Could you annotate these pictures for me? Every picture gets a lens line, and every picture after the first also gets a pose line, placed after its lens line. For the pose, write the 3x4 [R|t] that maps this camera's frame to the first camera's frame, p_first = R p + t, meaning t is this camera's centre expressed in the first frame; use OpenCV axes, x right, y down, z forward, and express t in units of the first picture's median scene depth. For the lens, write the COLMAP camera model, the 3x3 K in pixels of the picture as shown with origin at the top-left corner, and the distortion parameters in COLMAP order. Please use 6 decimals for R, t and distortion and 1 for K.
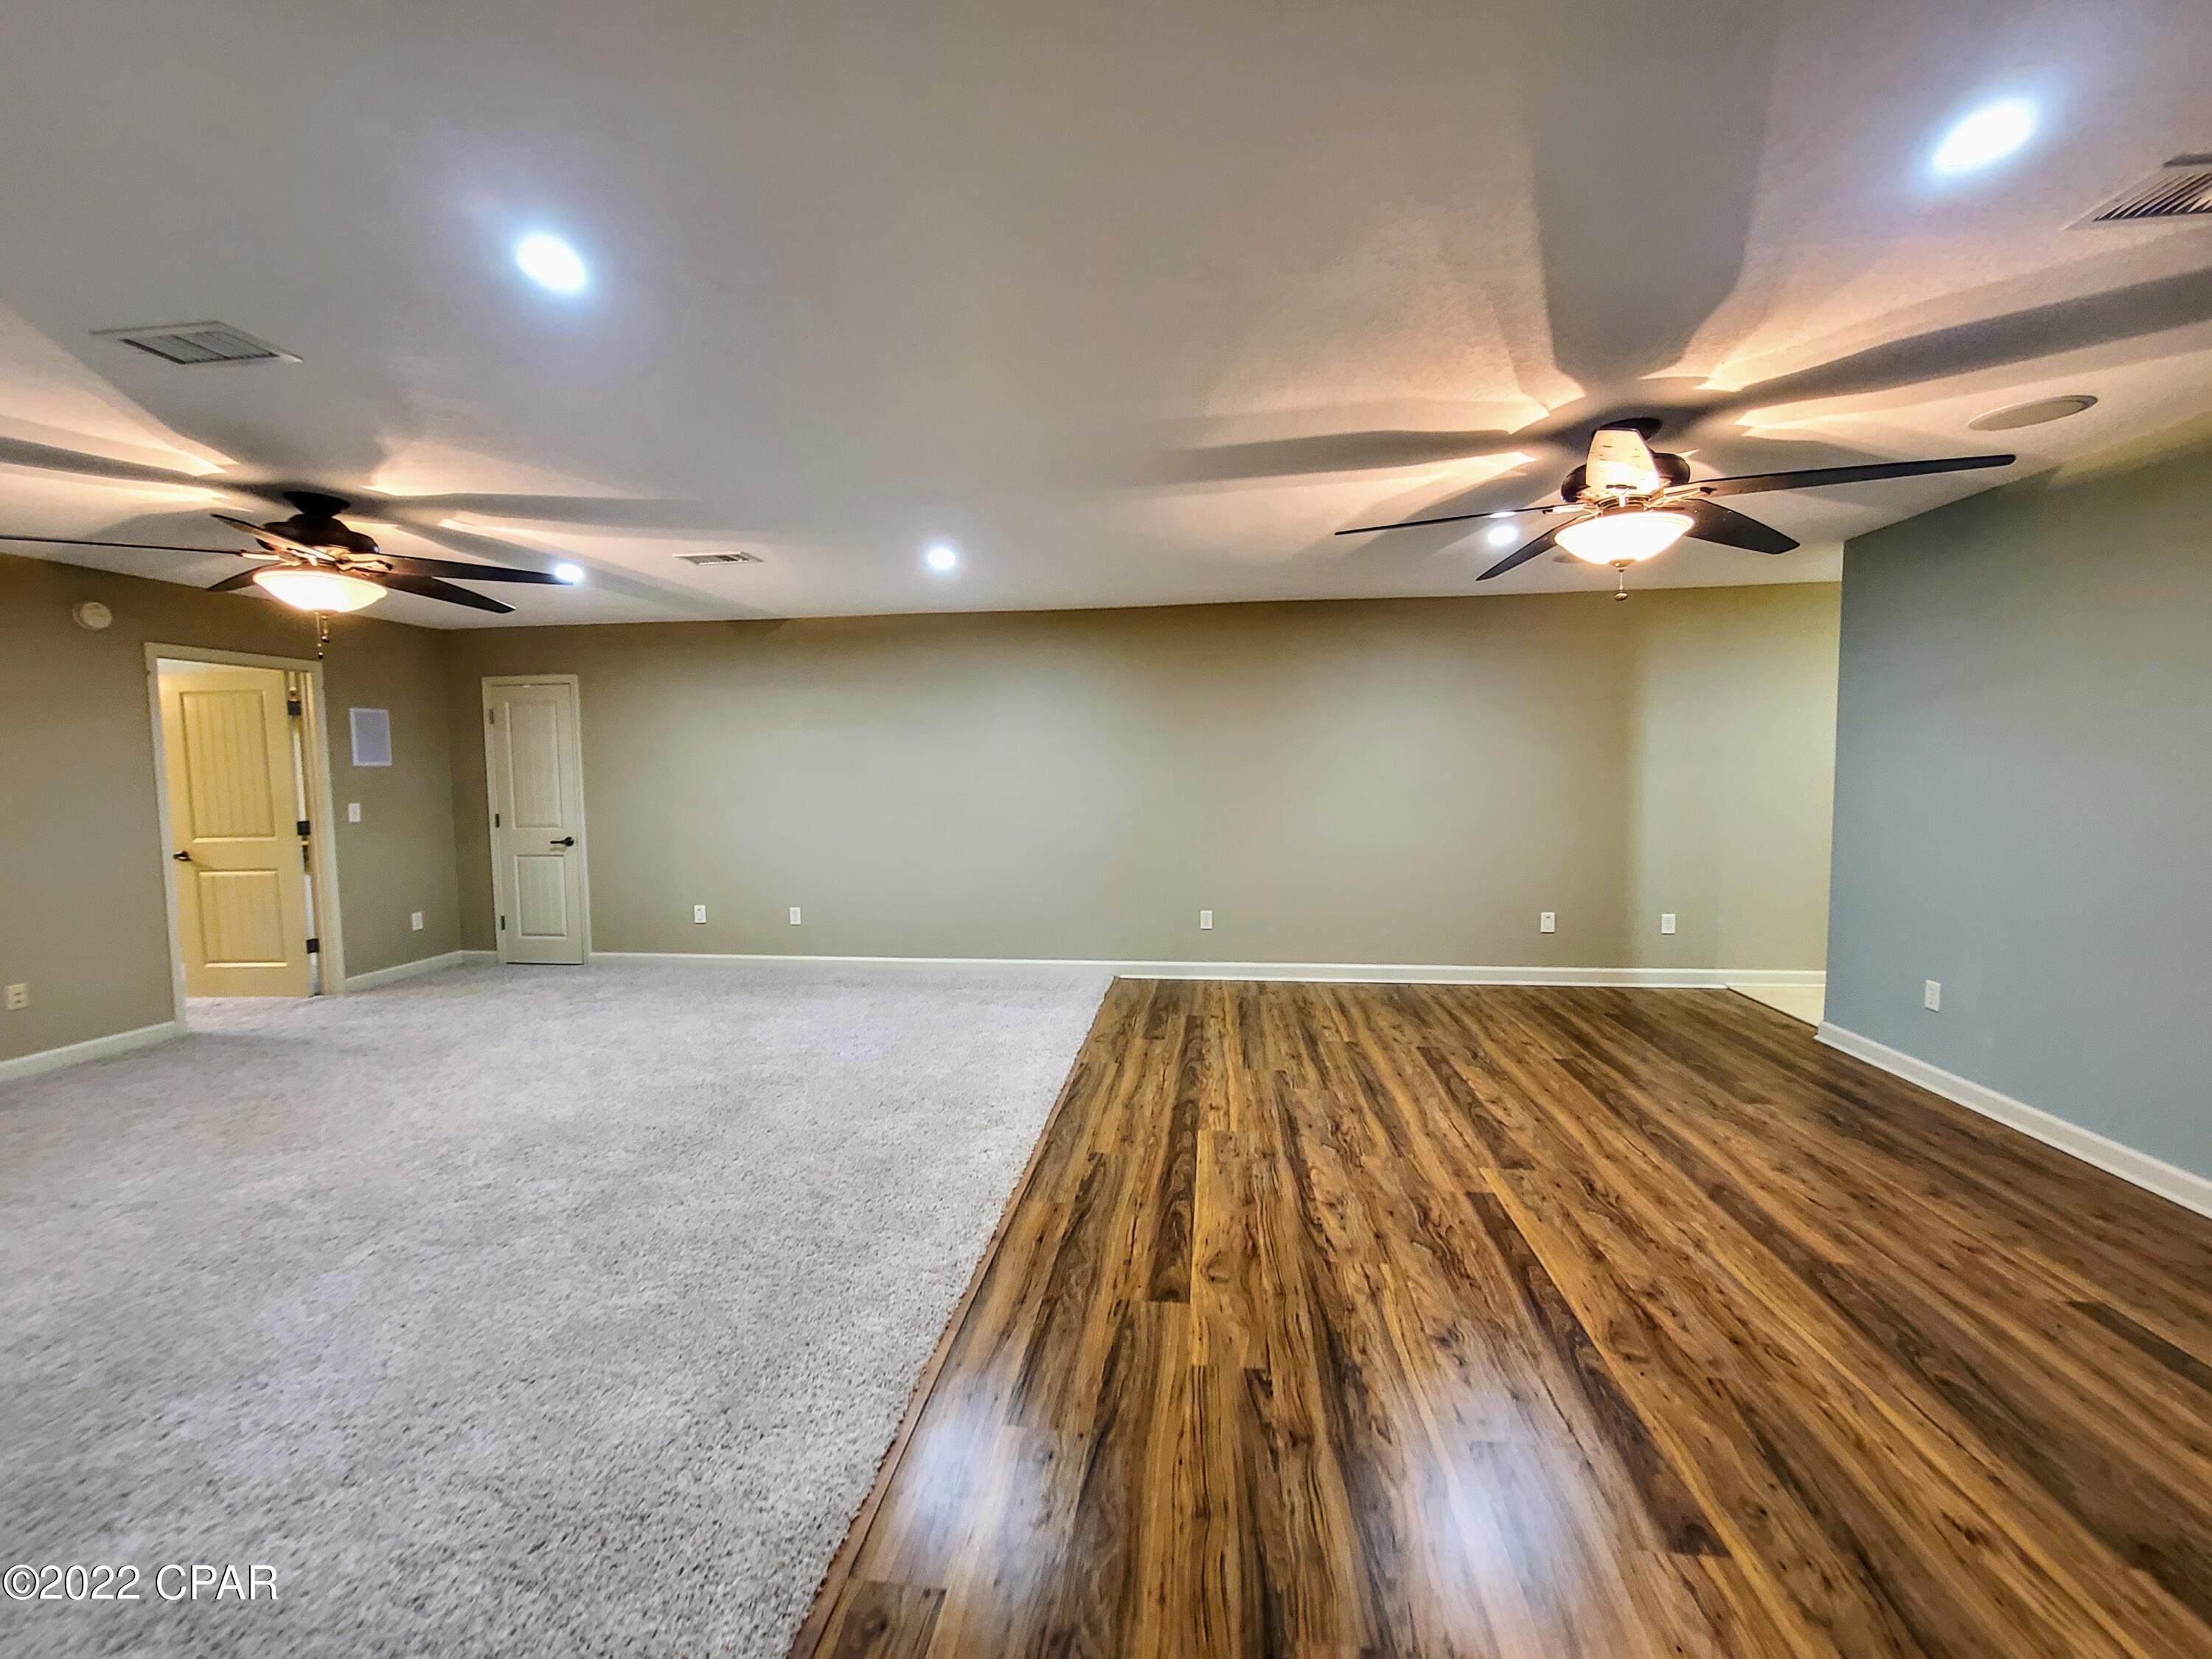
lens RADIAL K [[909.5, 0, 1106.0], [0, 909.5, 829.5], [0, 0, 1]] dist [-0.006021, 0.002165]
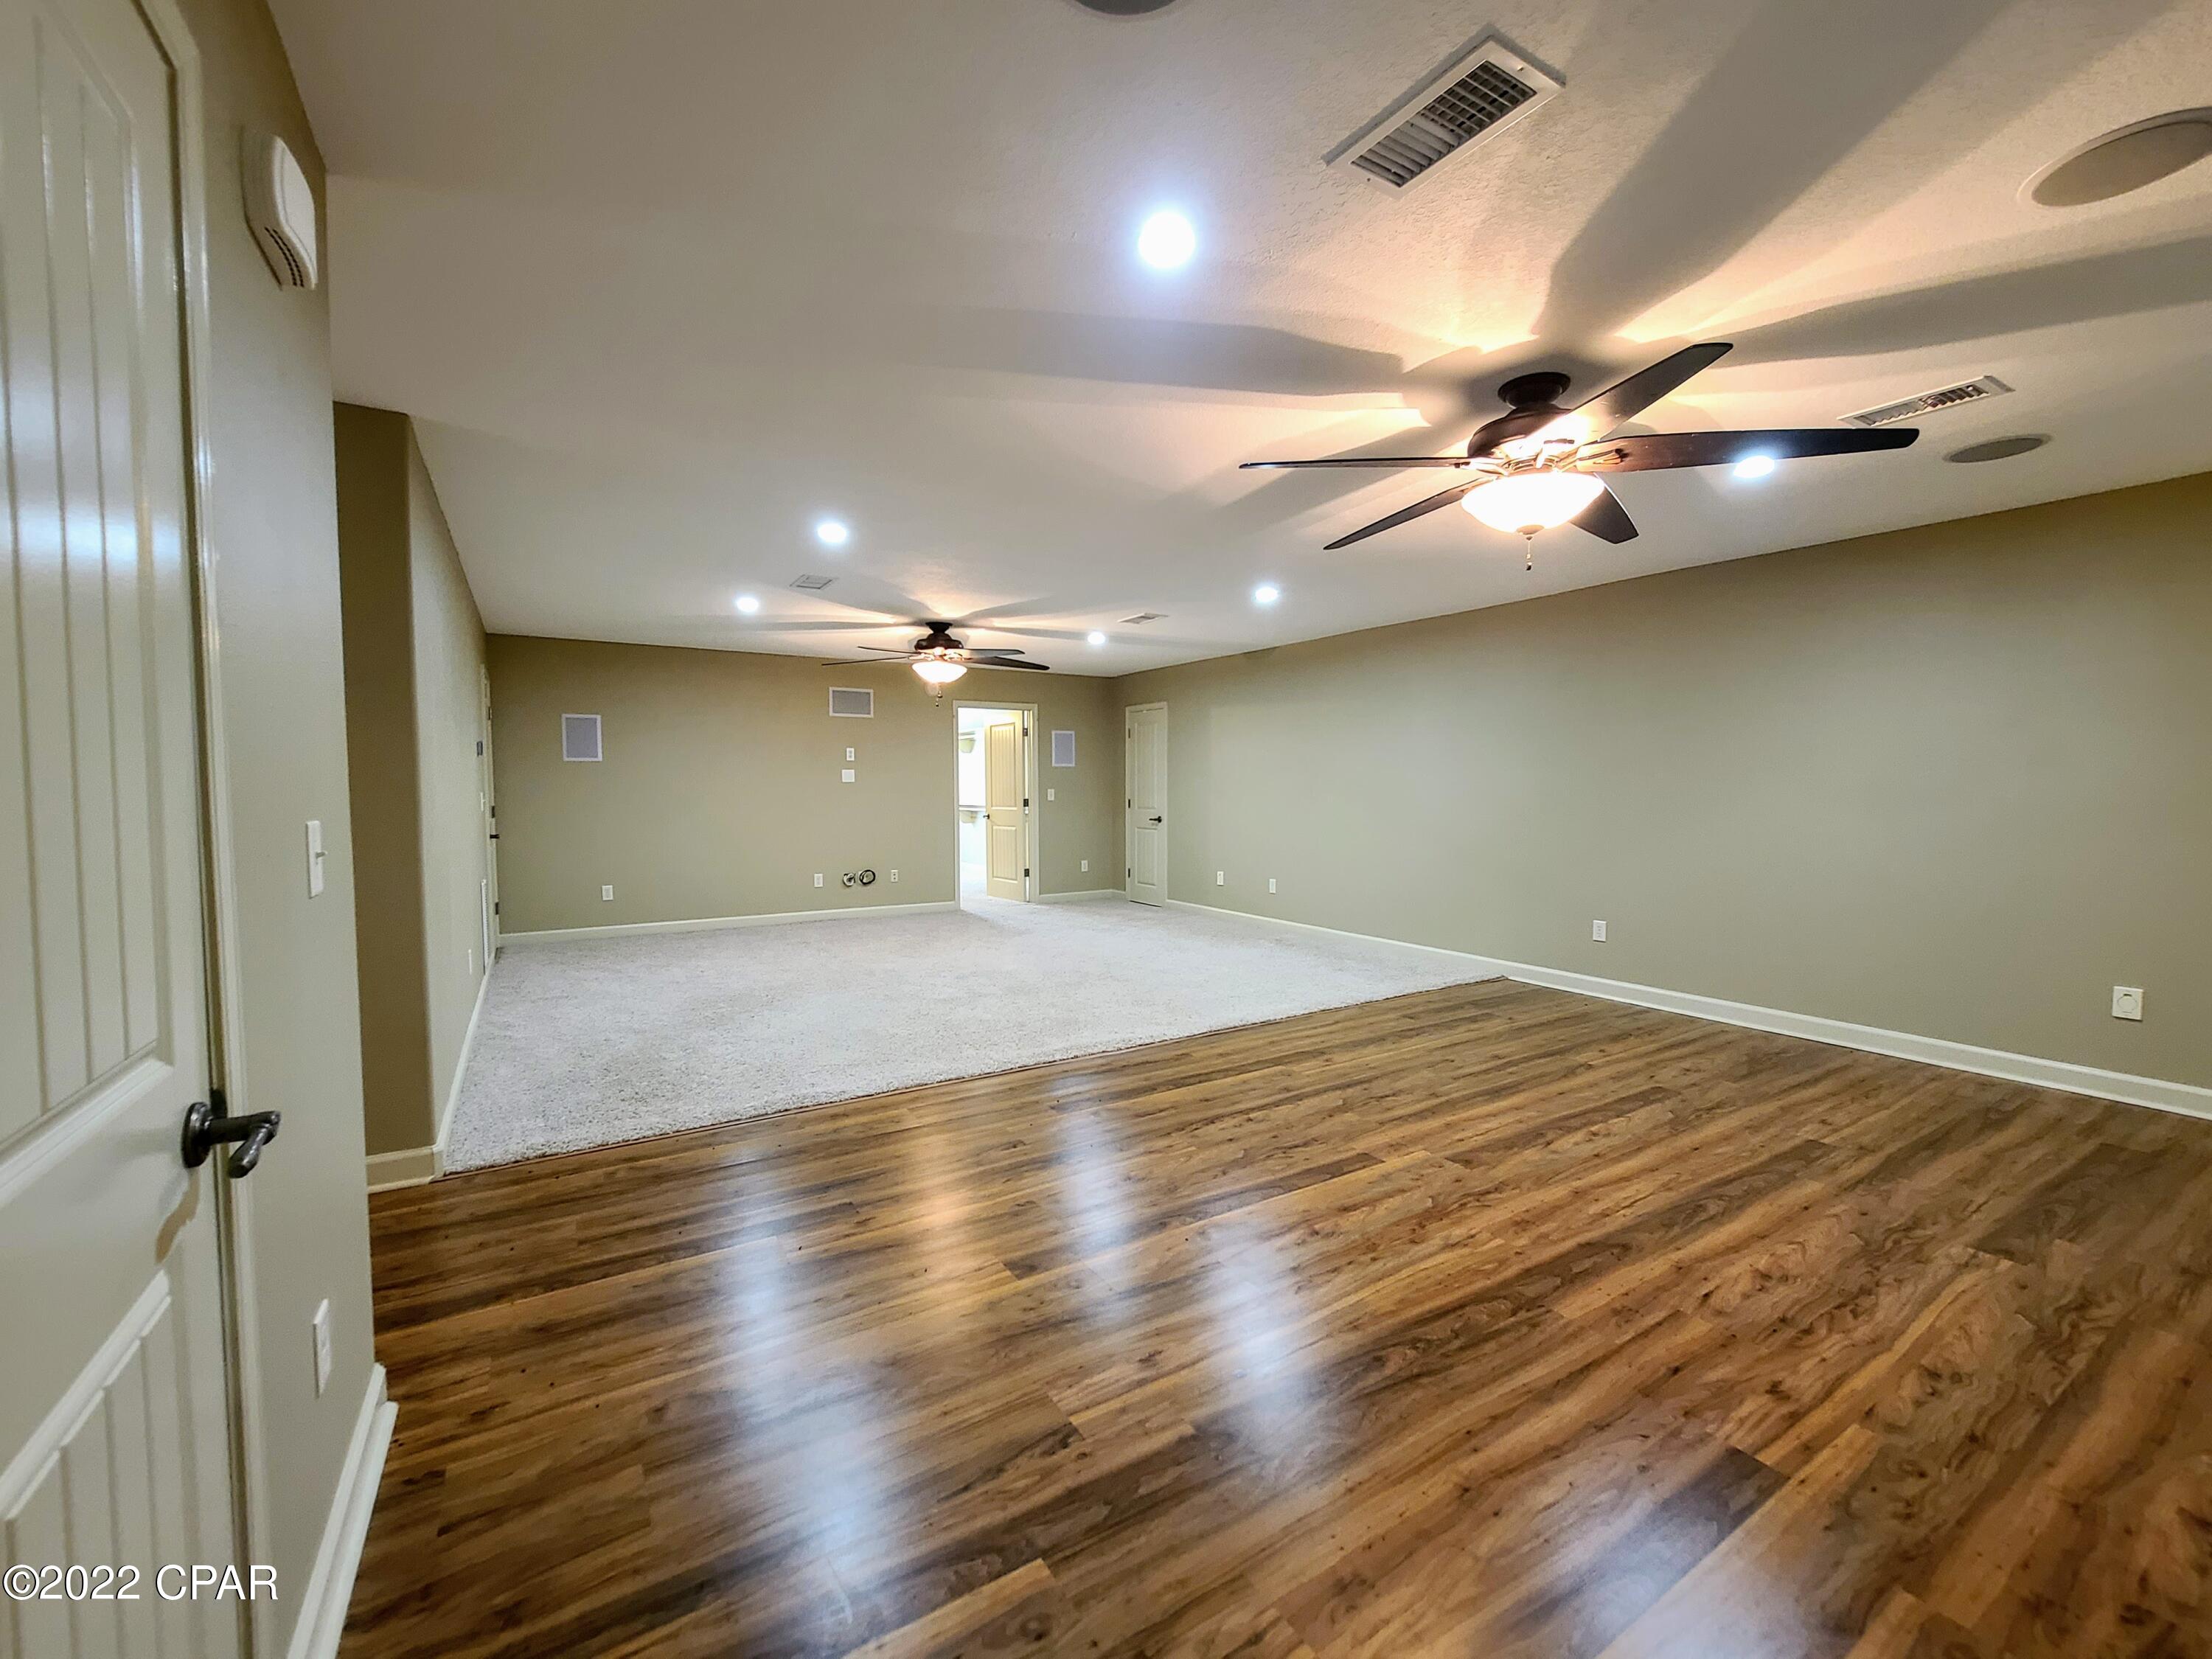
lens RADIAL K [[909.5, 0, 1106.0], [0, 909.5, 829.5], [0, 0, 1]] dist [-0.006021, 0.002165]
pose [[0.628929, 0.049187, -0.775905, 0.965023], [-0.057285, 0.998216, 0.016847, 0.020820], [0.775349, 0.033852, 0.630625, 0.079815]]
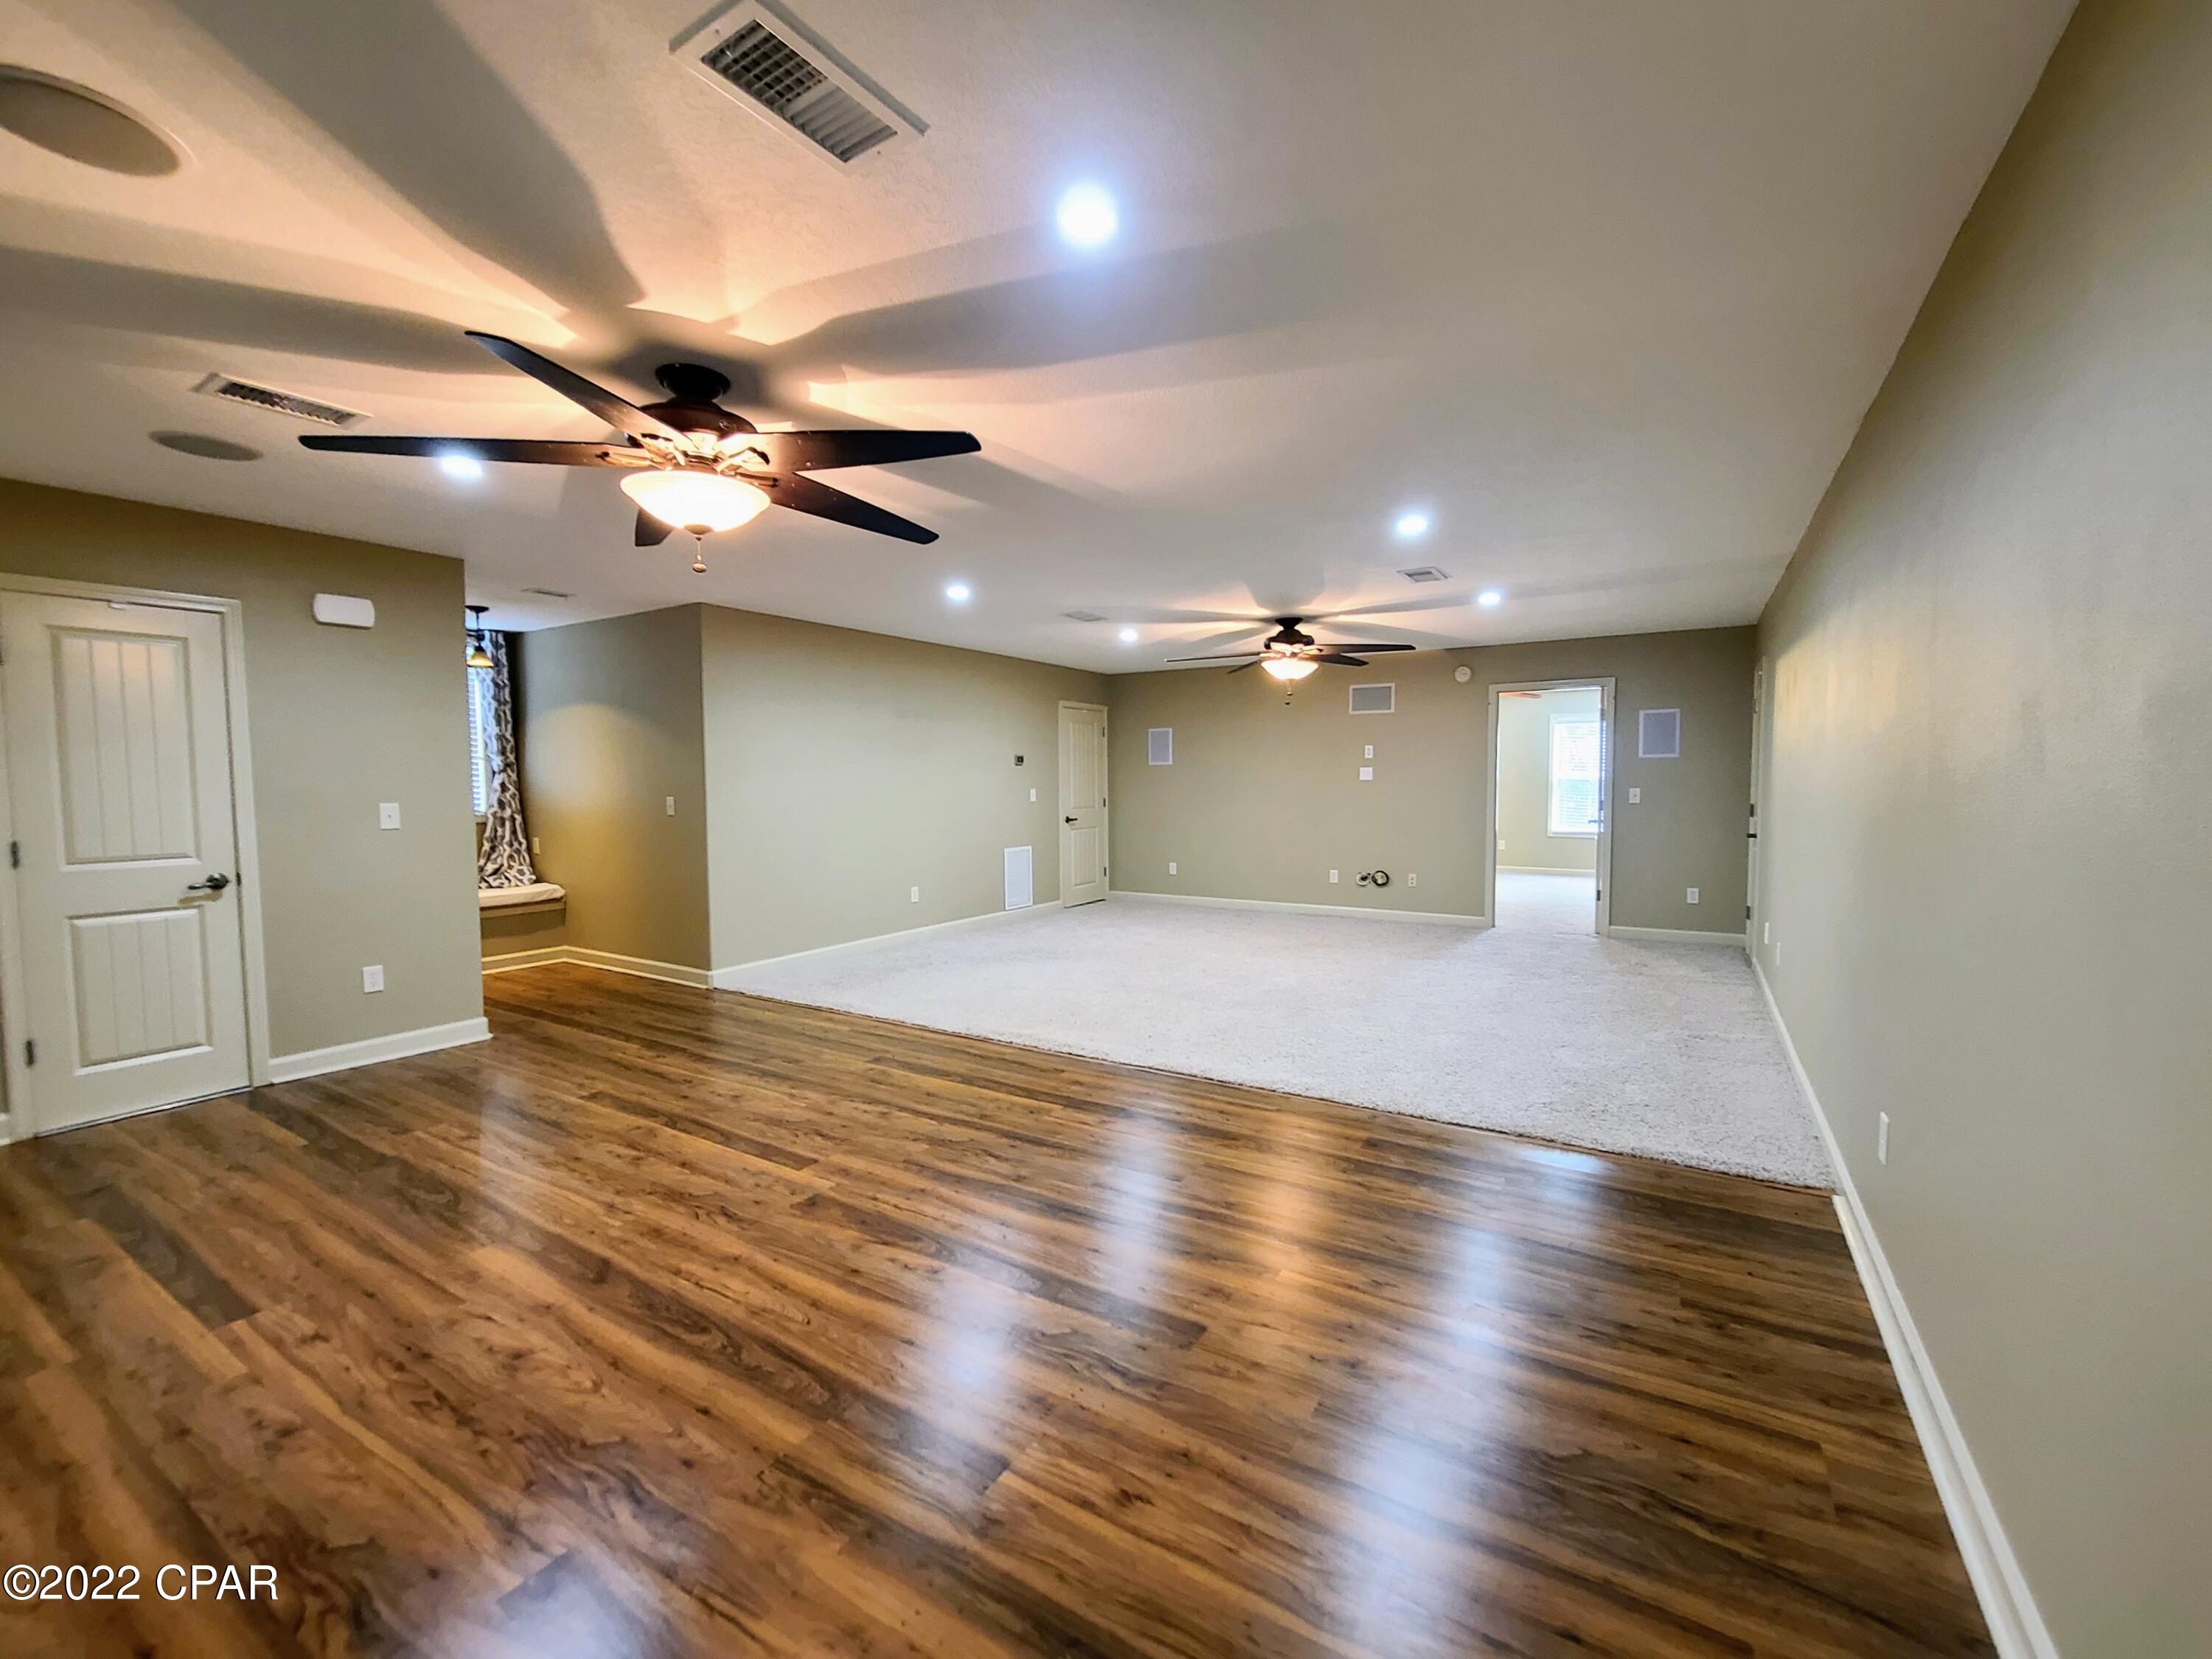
lens RADIAL K [[919.8, 0, 1106.0], [0, 919.8, 829.5], [0, 0, 1]] dist [-0.002414, 0.000987]
pose [[-0.421341, 0.063537, -0.904674, 1.151204], [-0.050210, 0.994378, 0.093222, -0.100540], [0.905511, 0.084702, -0.415782, 1.643075]]
